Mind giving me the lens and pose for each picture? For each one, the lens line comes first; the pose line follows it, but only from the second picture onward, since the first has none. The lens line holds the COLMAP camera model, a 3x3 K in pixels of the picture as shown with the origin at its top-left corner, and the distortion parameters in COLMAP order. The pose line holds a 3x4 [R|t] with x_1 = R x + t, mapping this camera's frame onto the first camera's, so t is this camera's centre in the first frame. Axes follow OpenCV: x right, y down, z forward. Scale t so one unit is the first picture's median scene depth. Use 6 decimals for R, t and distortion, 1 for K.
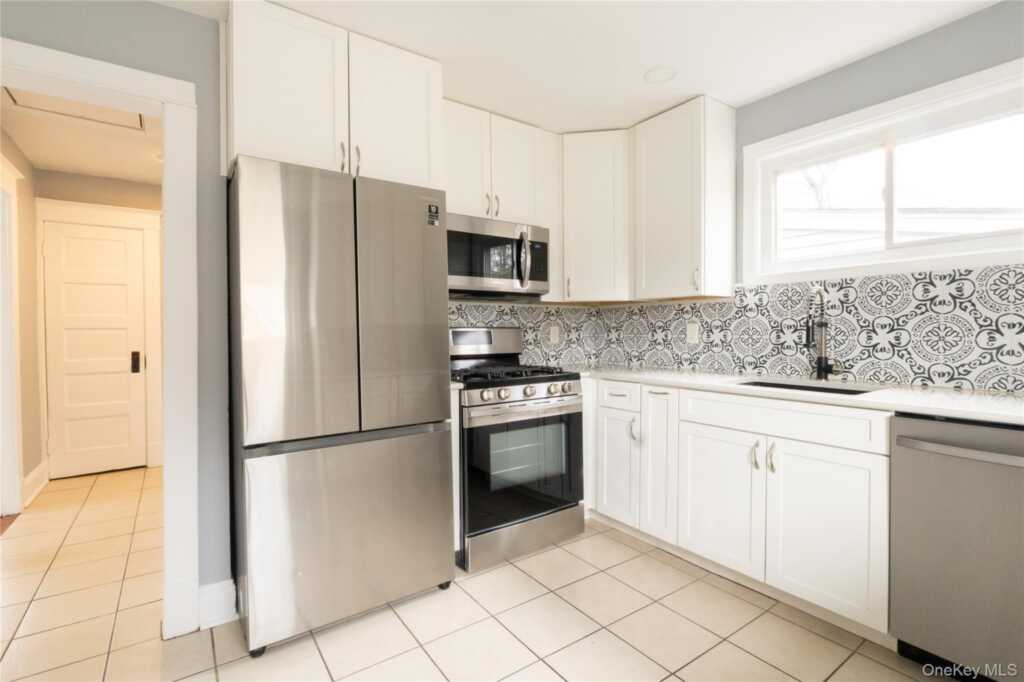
lens RADIAL K [[468.5, 0, 506.8], [0, 468.5, 337.1], [0, 0, 1]] dist [-0.009087, -0.000973]
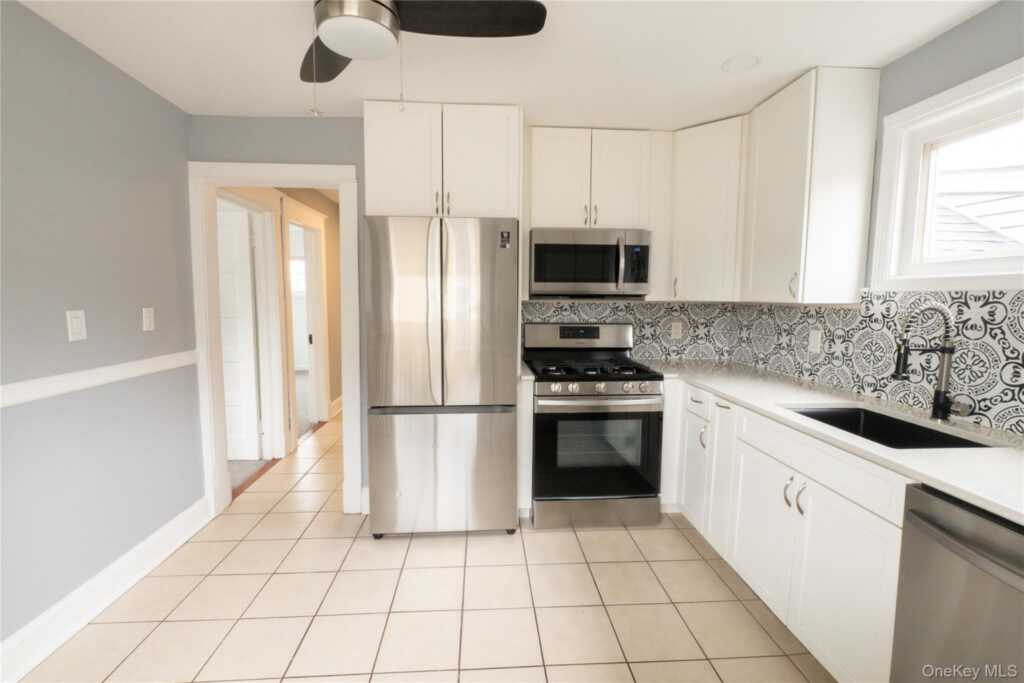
lens RADIAL K [[438.5, 0, 507.9], [0, 438.5, 337.7], [0, 0, 1]] dist [-0.008773, -0.001789]
pose [[0.856856, 0.060365, -0.512009, 0.358618], [-0.019415, 0.996195, 0.084958, -0.080957], [0.515190, -0.062856, 0.854768, 0.003342]]
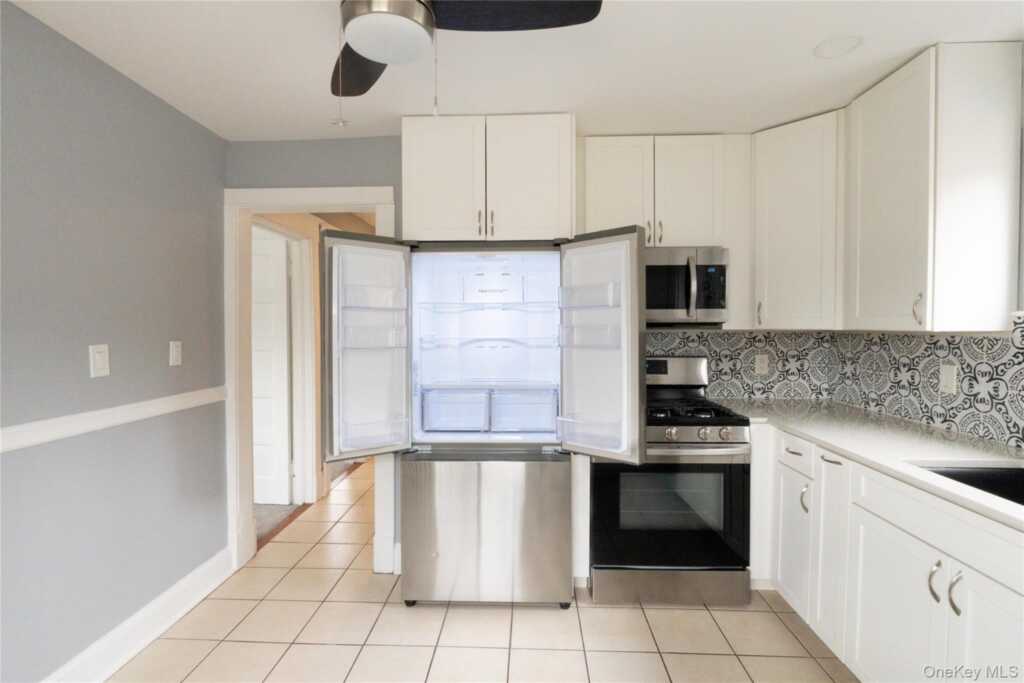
lens RADIAL K [[468.5, 0, 508.6], [0, 468.5, 337.0], [0, 0, 1]] dist [-0.009087, -0.000973]
pose [[0.796714, 0.019812, -0.604032, 0.324416], [-0.011658, 0.999780, 0.017415, -0.083100], [0.604244, -0.006833, 0.796770, 0.057773]]
